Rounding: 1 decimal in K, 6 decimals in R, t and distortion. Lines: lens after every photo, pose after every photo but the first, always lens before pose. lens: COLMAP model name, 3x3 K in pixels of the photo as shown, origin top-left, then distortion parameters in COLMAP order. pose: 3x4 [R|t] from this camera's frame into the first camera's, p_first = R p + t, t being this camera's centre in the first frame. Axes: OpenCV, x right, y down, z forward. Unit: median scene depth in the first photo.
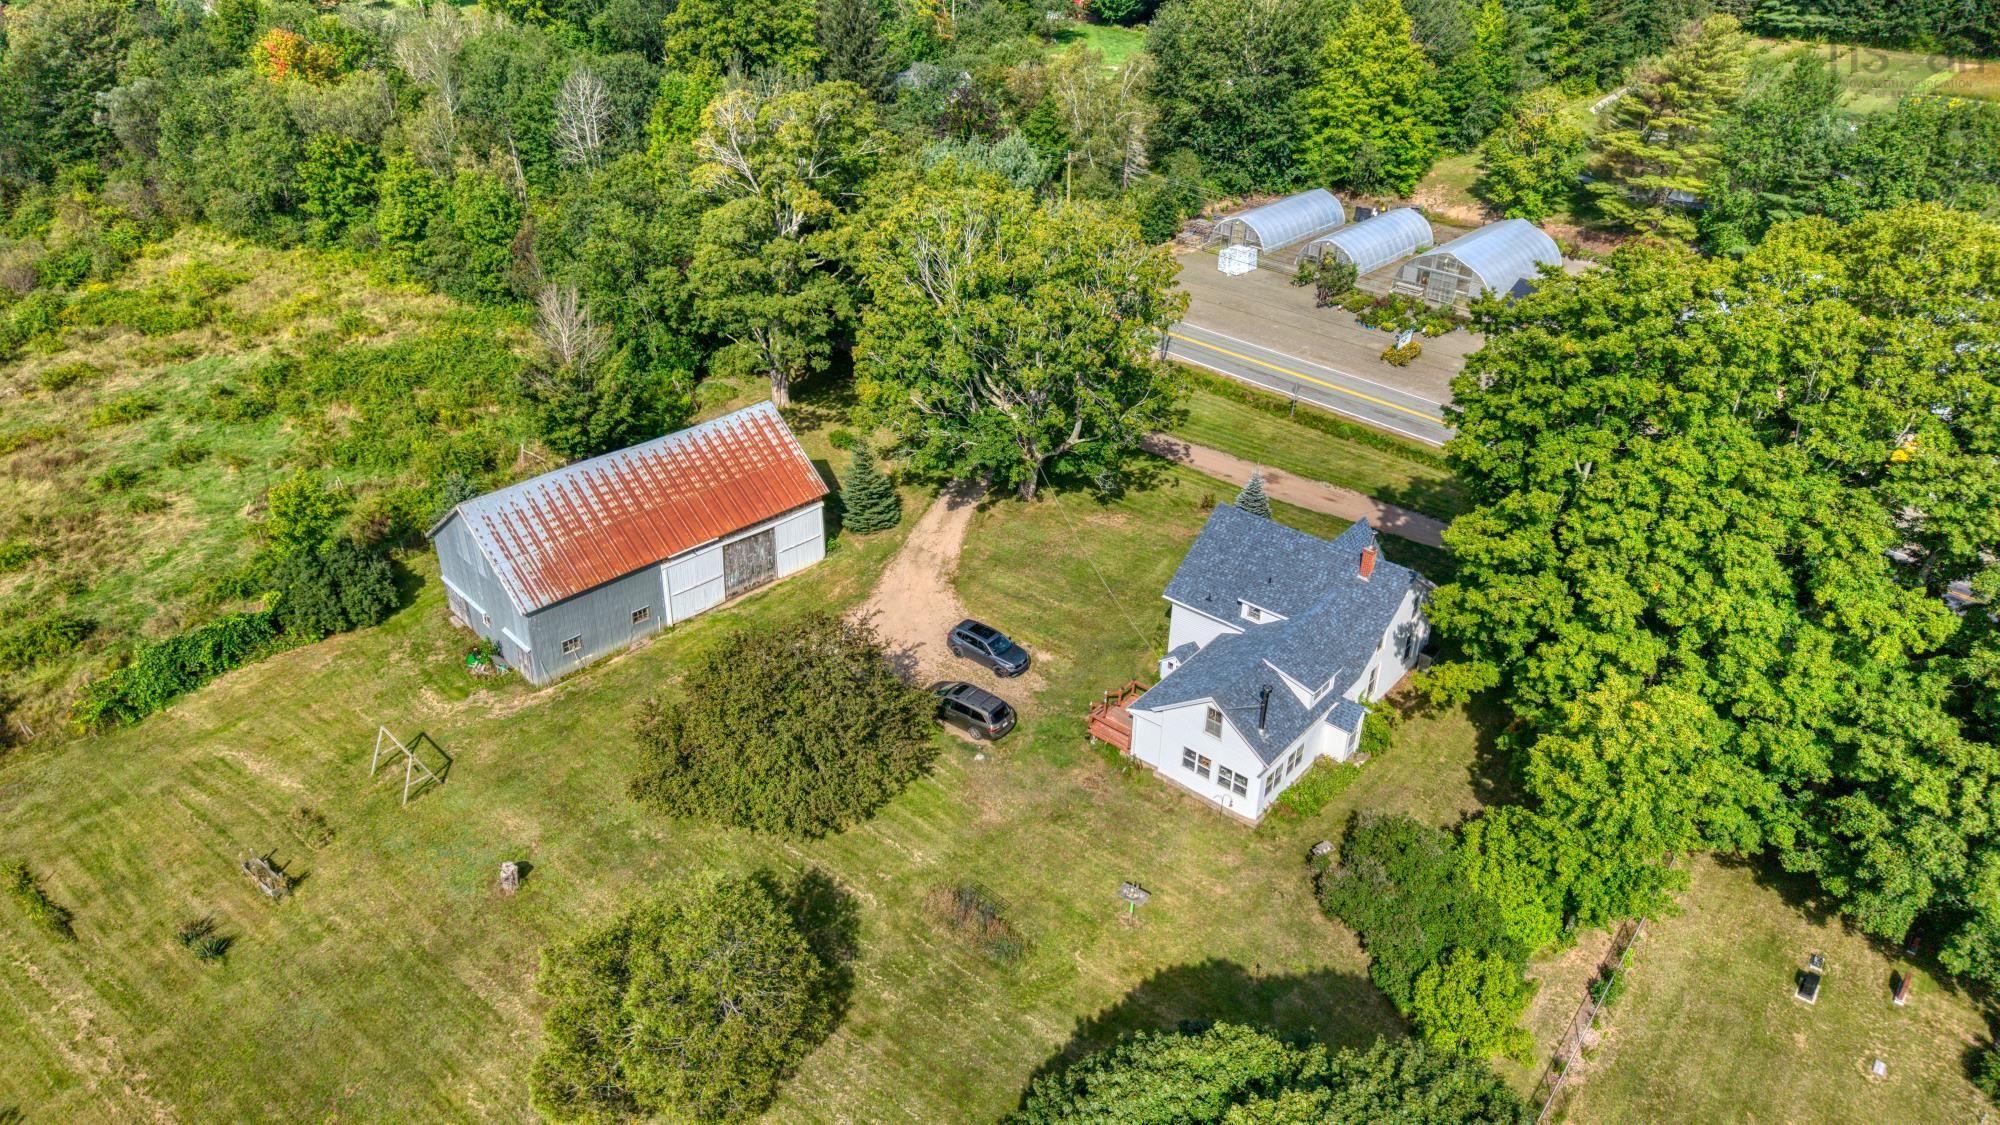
lens RADIAL K [[1318.7, 0, 995.4], [0, 1318.7, 574.2], [0, 0, 1]] dist [0.071482, -0.081160]
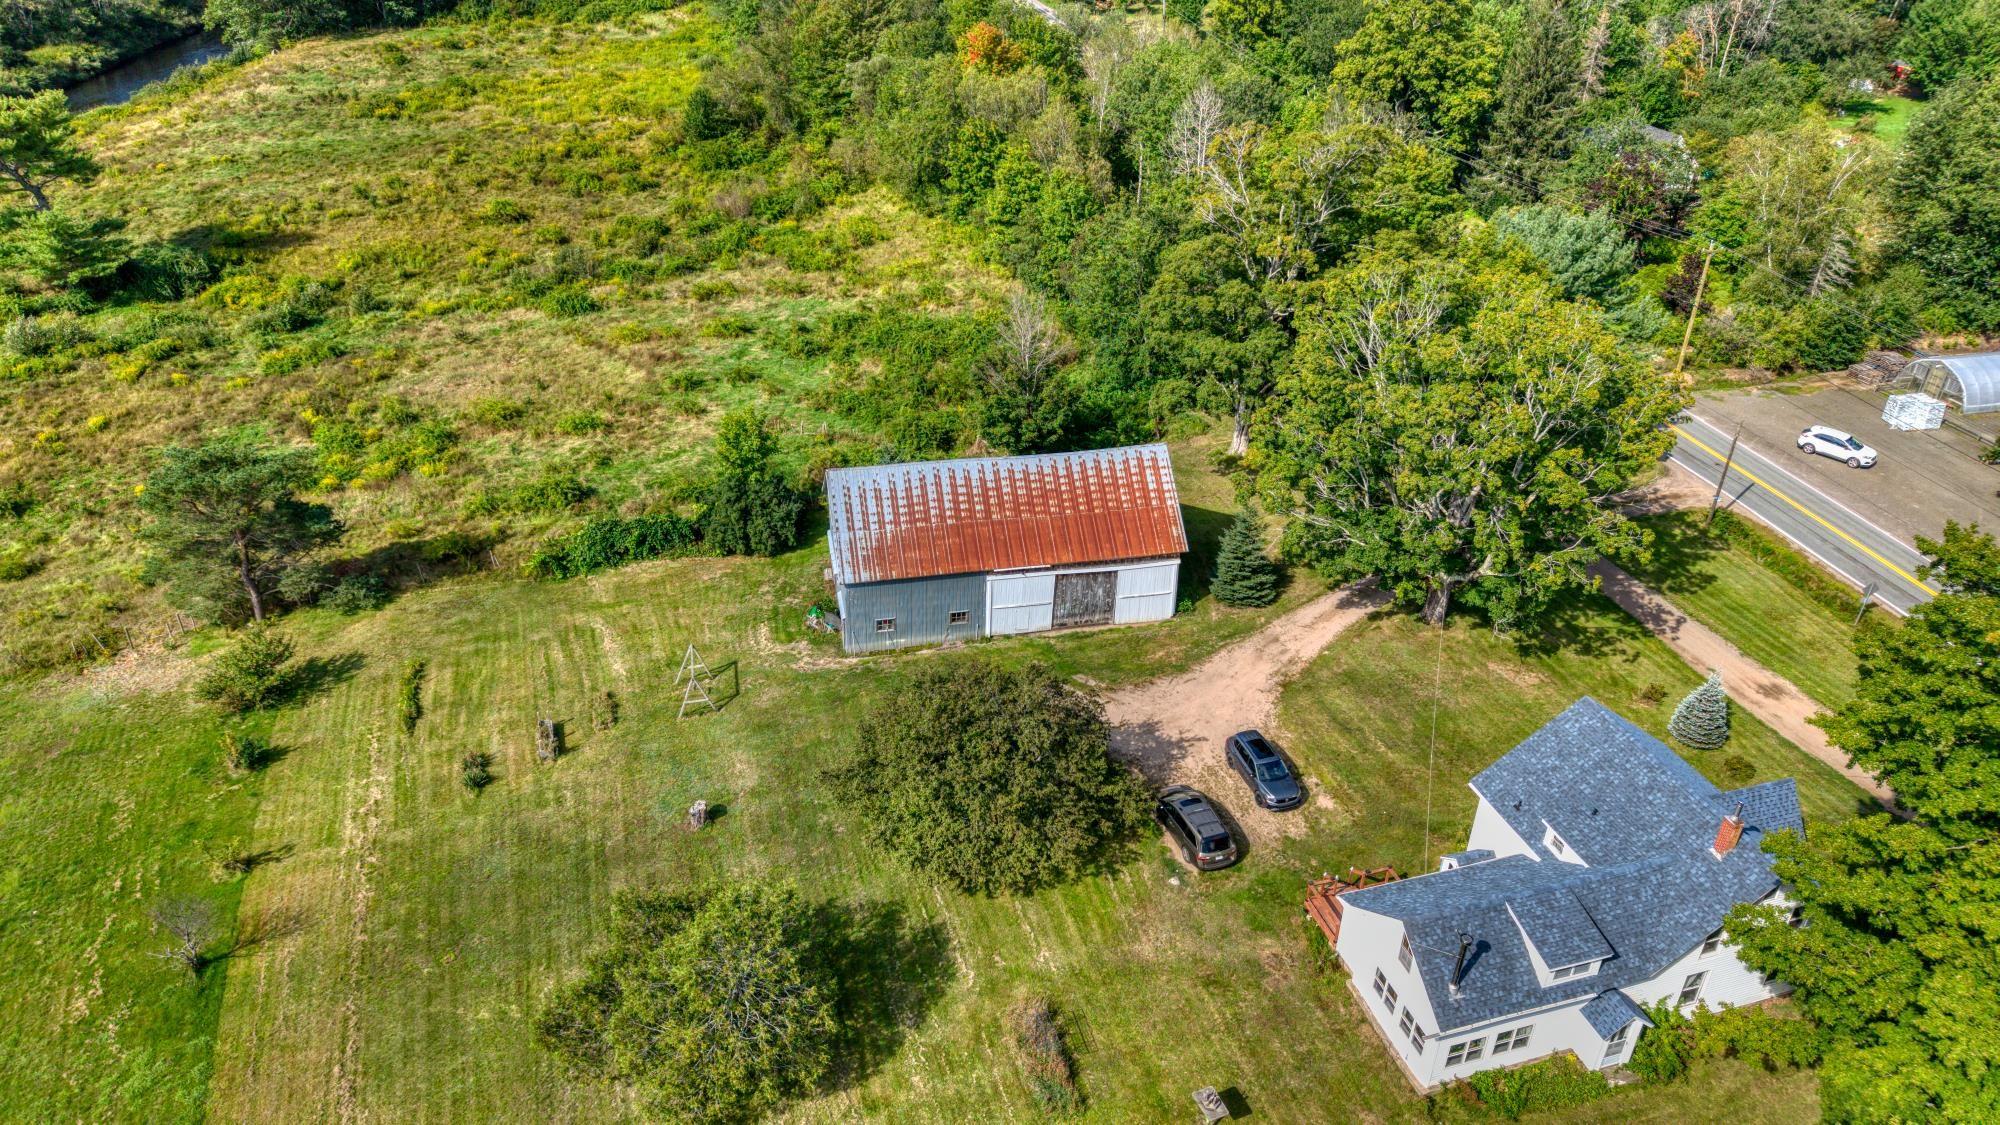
lens RADIAL K [[1316.9, 0, 995.6], [0, 1316.9, 589.0], [0, 0, 1]] dist [0.023927, -0.024584]
pose [[0.839804, 0.283940, -0.462718, 0.197105], [-0.284774, 0.956049, 0.069817, -0.062868], [0.462205, 0.073138, 0.883752, 0.117500]]
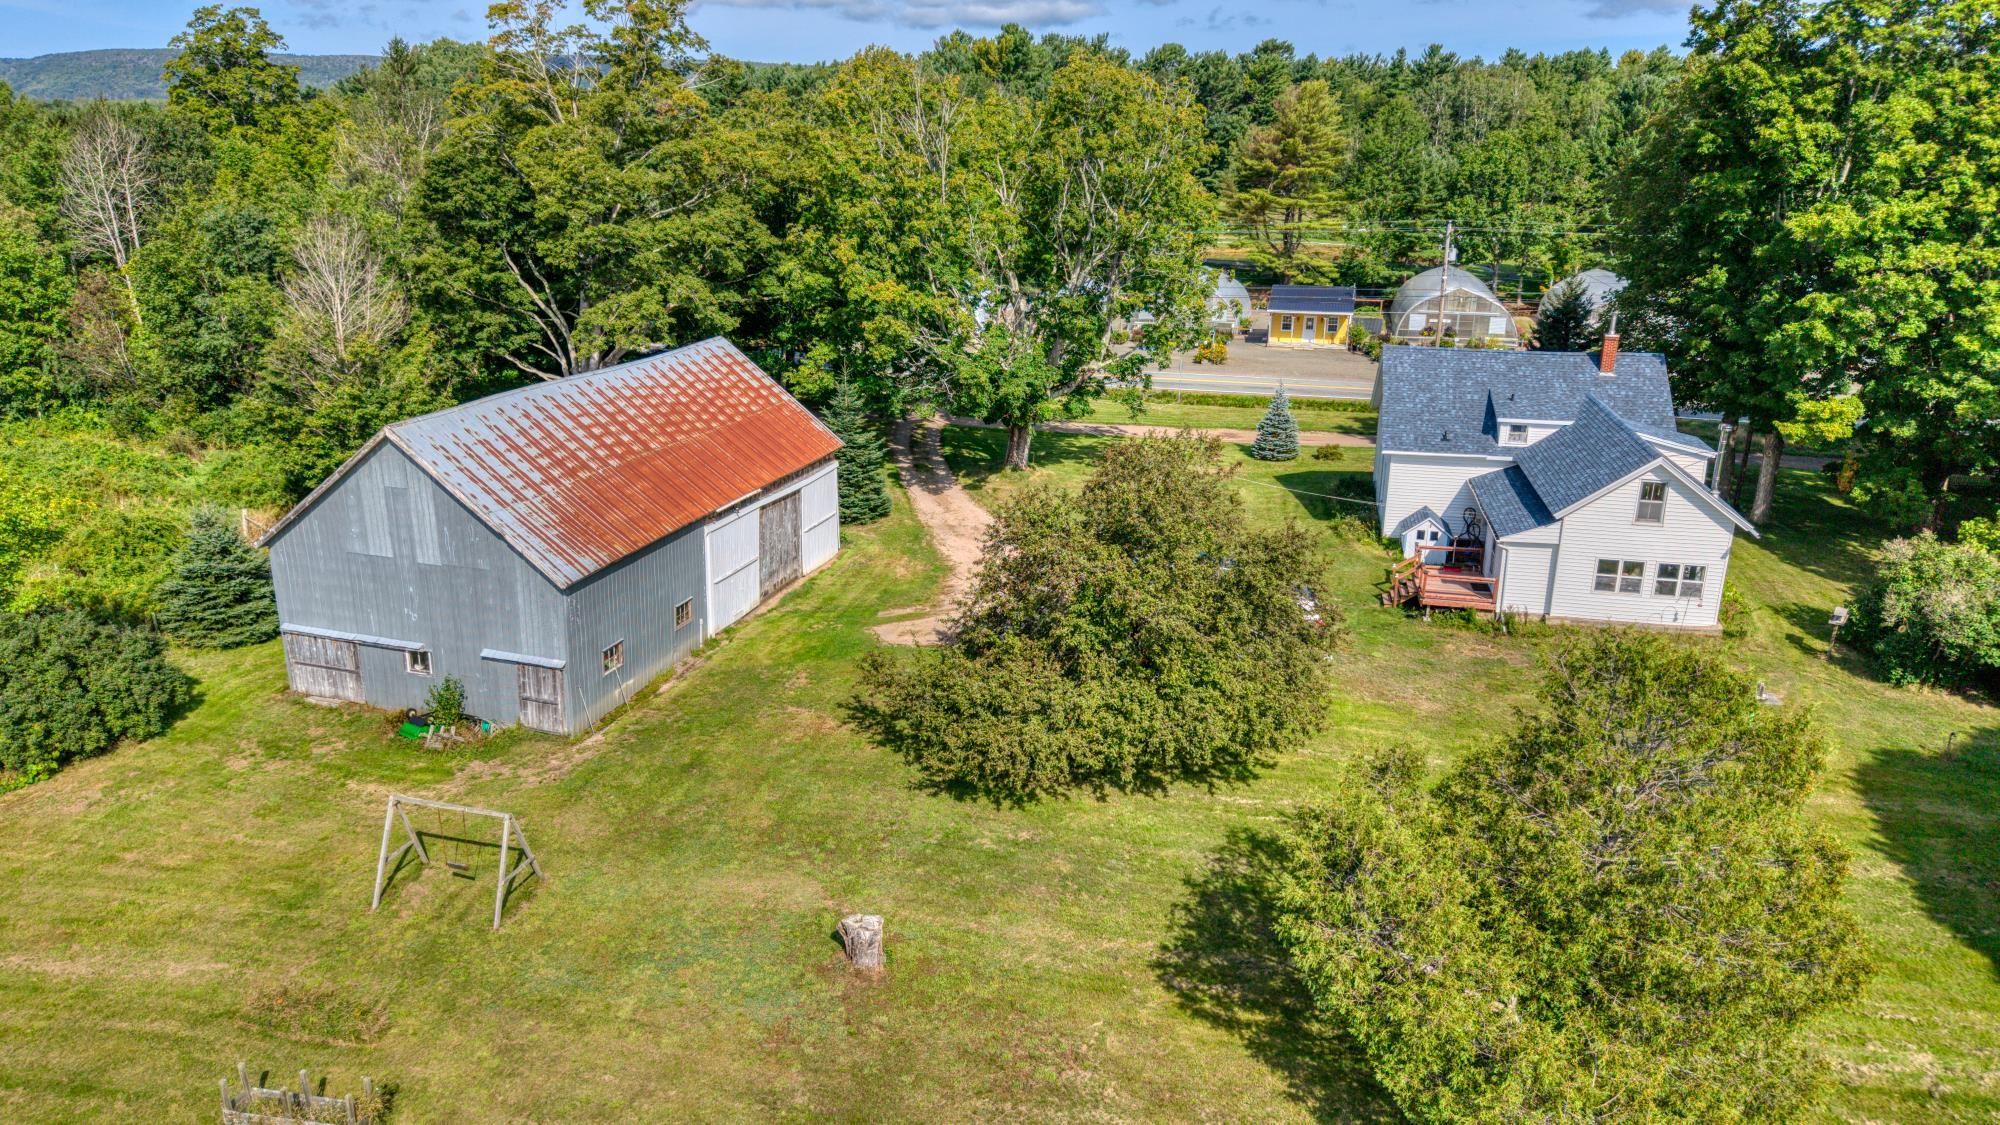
lens RADIAL K [[1318.7, 0, 995.4], [0, 1318.7, 574.2], [0, 0, 1]] dist [0.071482, -0.081160]
pose [[0.881969, -0.152329, 0.446012, -0.380600], [0.248161, 0.954617, -0.164690, 0.138921], [-0.400684, 0.255934, 0.879744, 0.373771]]
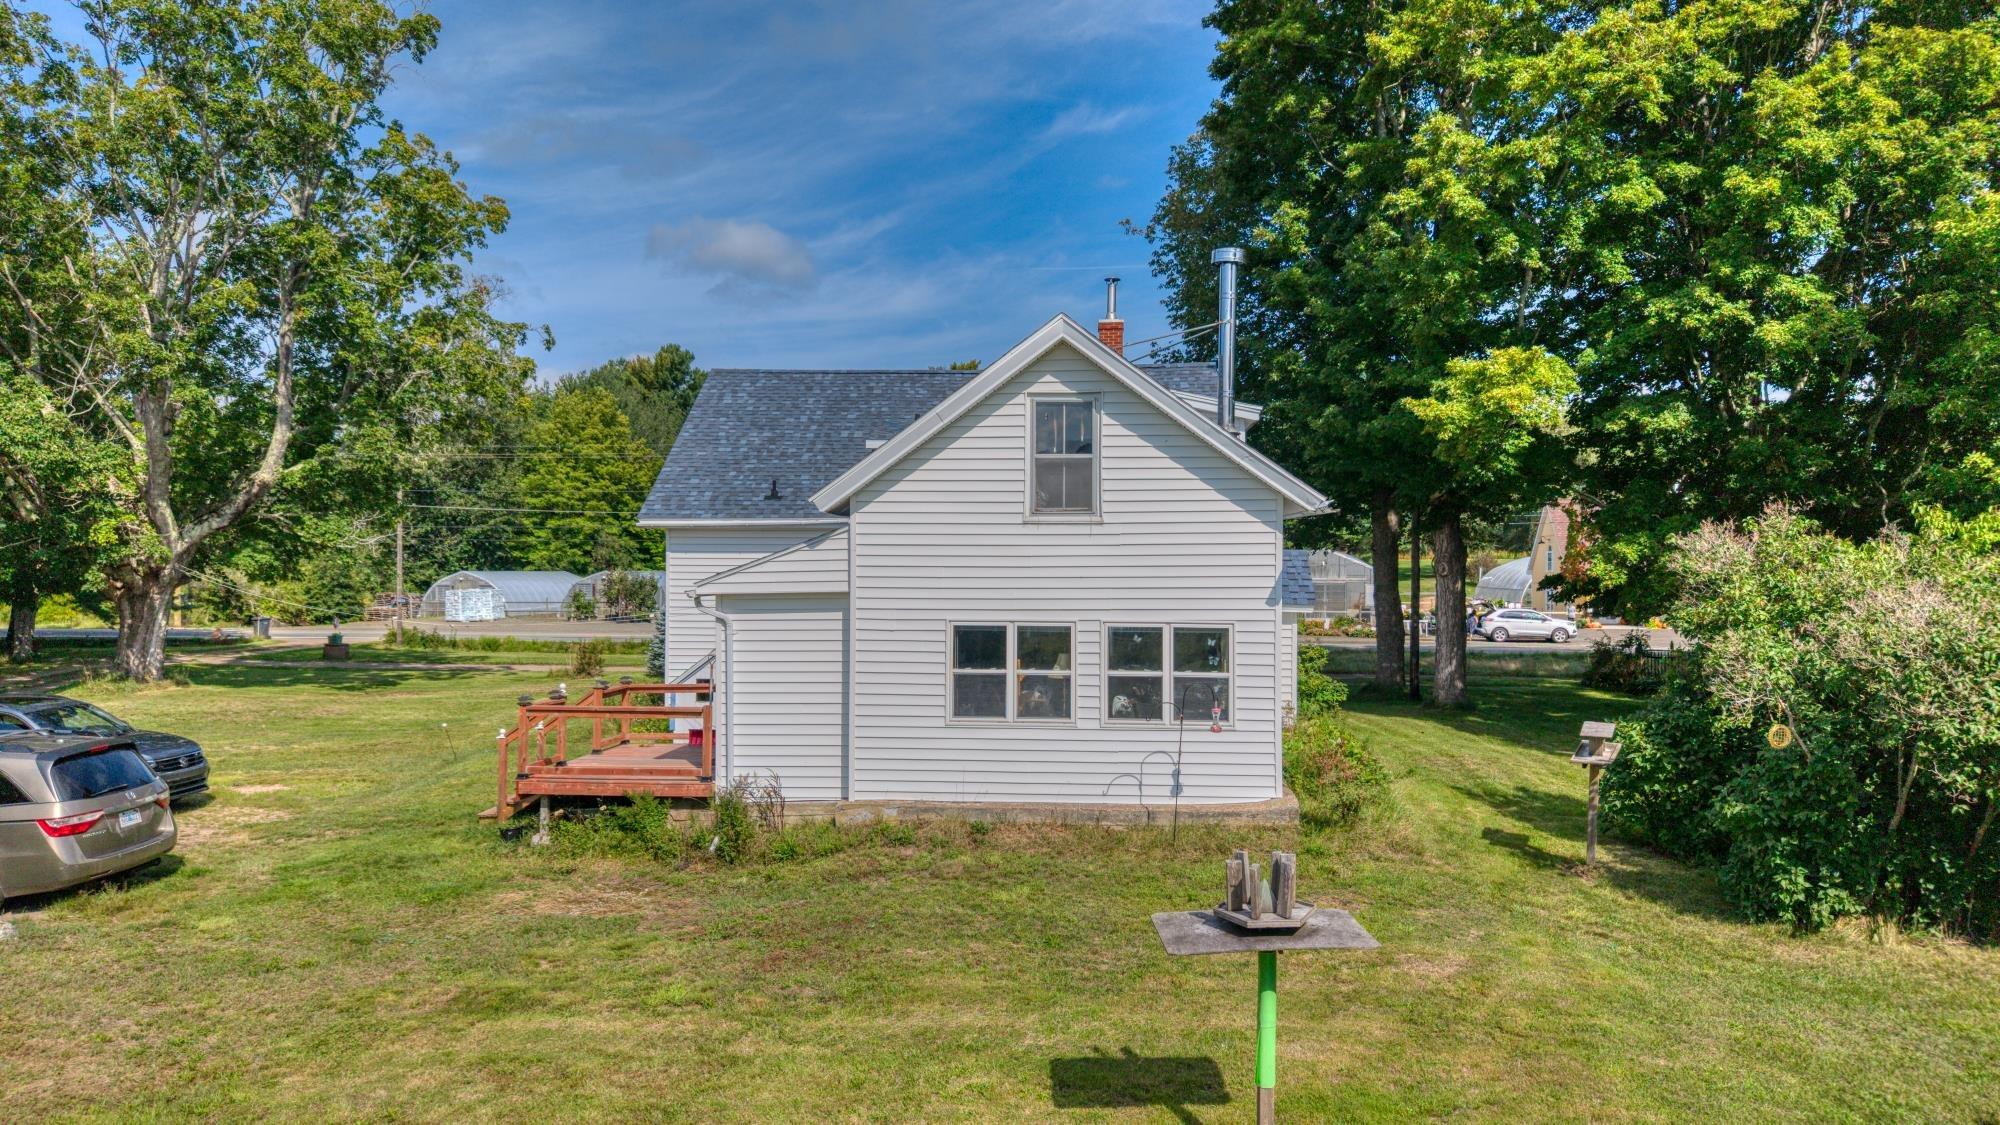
lens RADIAL K [[1356.4, 0, 972.5], [0, 1356.4, 565.3], [0, 0, 1]] dist [-0.004310, -0.004110]
pose [[0.819436, -0.018332, 0.572877, -0.008254], [0.312561, 0.852092, -0.419816, 0.183610], [-0.480448, 0.523072, 0.703965, 0.621750]]
